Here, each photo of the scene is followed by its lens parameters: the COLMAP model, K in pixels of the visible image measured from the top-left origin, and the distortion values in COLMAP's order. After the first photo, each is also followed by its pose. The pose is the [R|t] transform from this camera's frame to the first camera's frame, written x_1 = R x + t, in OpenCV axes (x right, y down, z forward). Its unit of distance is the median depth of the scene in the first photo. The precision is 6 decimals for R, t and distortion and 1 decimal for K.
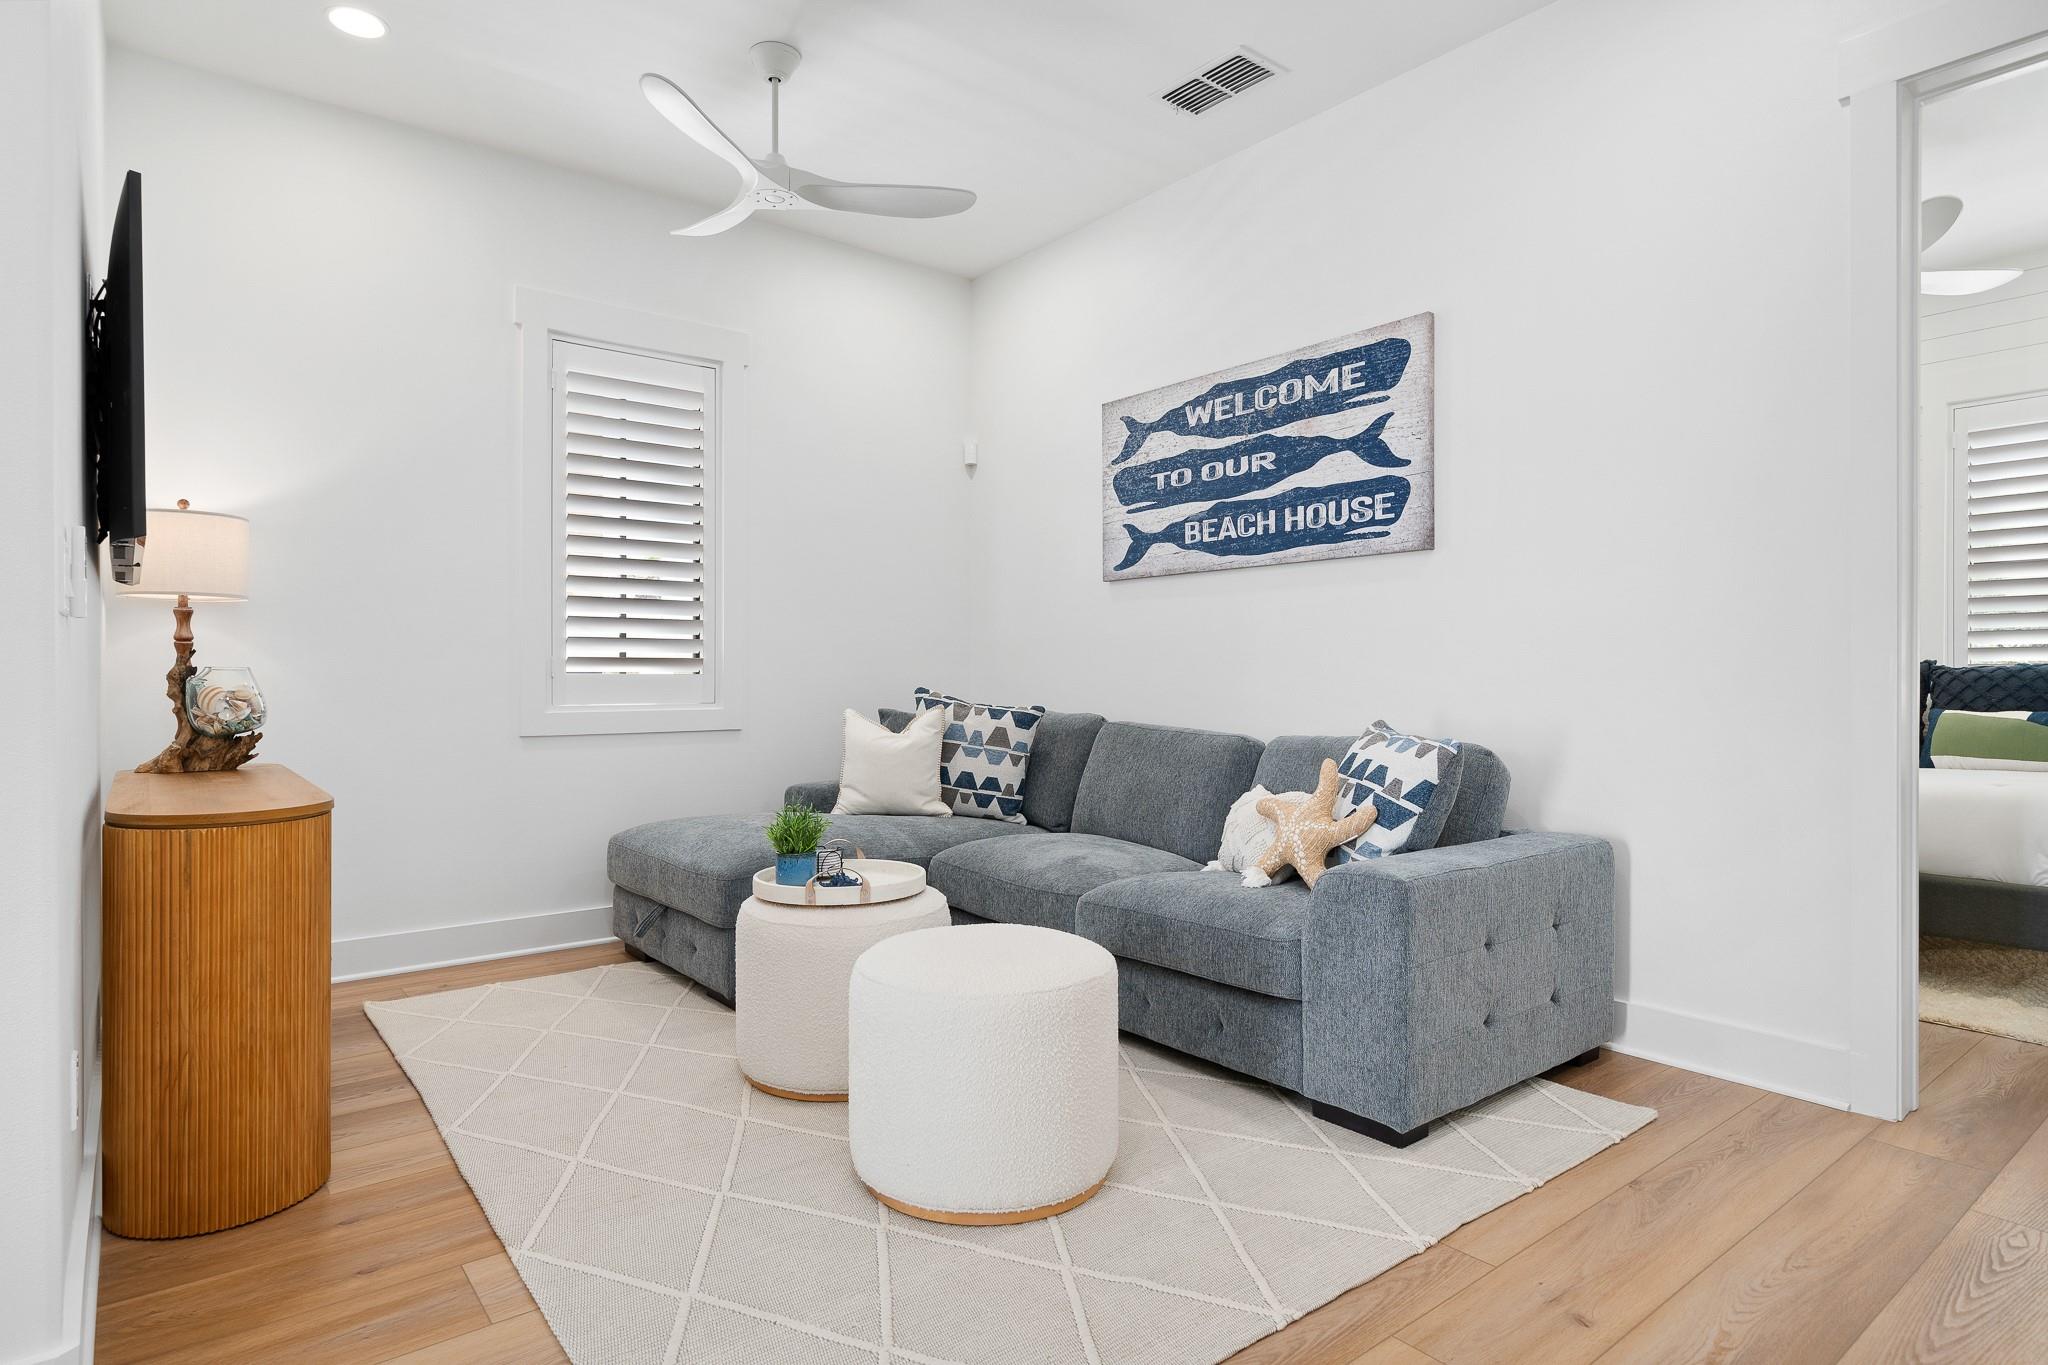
lens RADIAL K [[1100.3, 0, 1024.4], [0, 1100.3, 682.3], [0, 0, 1]] dist [-0.002453, -0.000504]
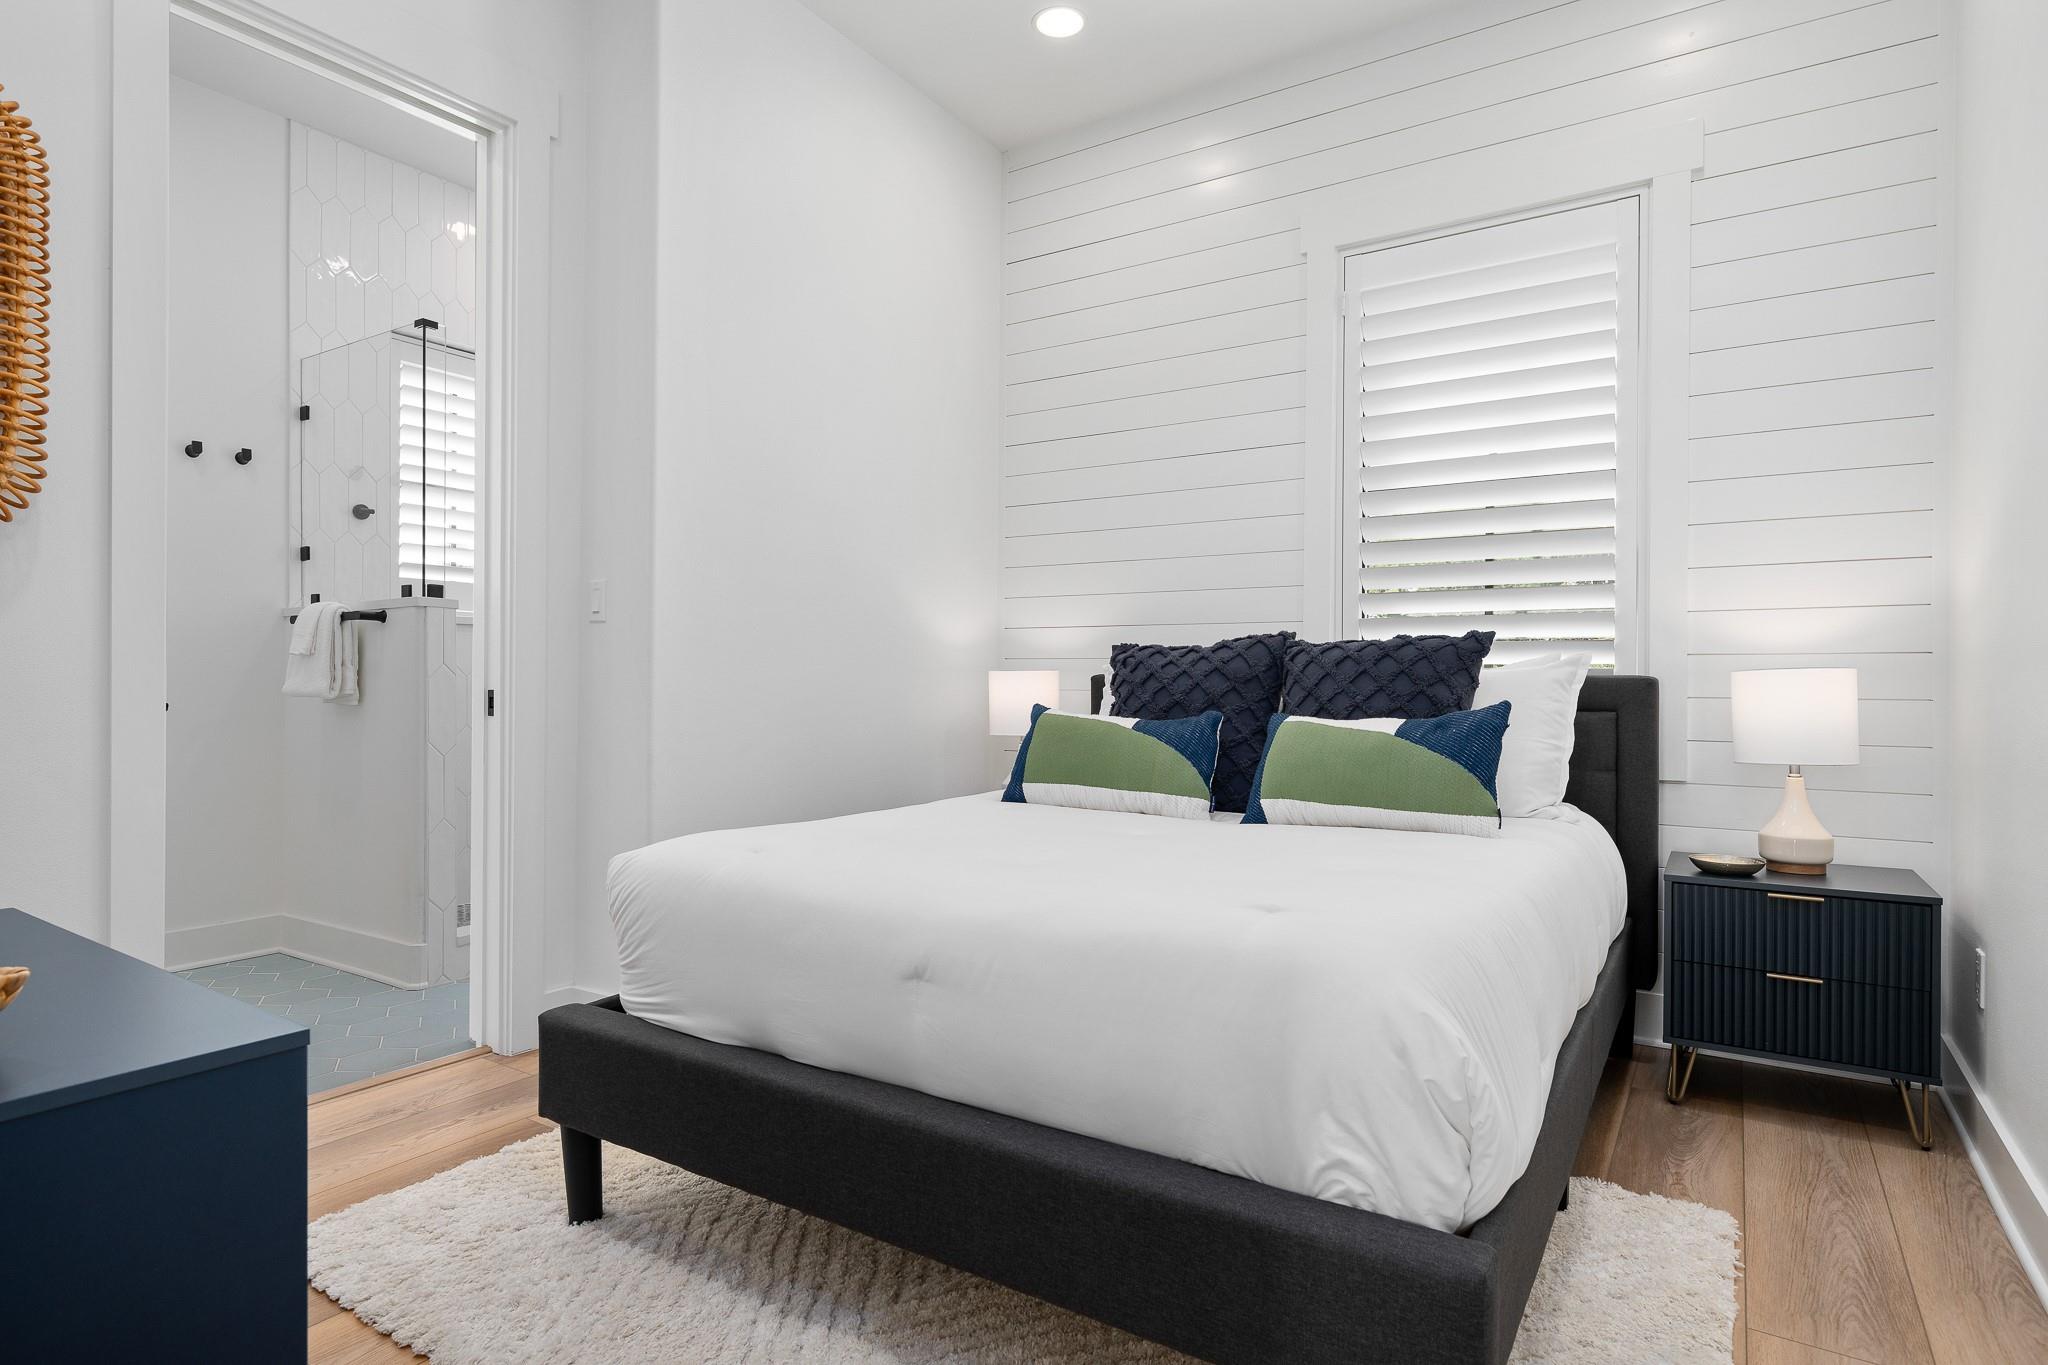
lens RADIAL K [[1100.3, 0, 1022.9], [0, 1100.3, 669.6], [0, 0, 1]] dist [-0.002453, -0.000504]
pose [[0.950616, -0.016064, 0.309954, 0.525826], [0.012692, 0.999836, 0.012892, -0.008740], [-0.310110, -0.008322, 0.950664, 0.492959]]
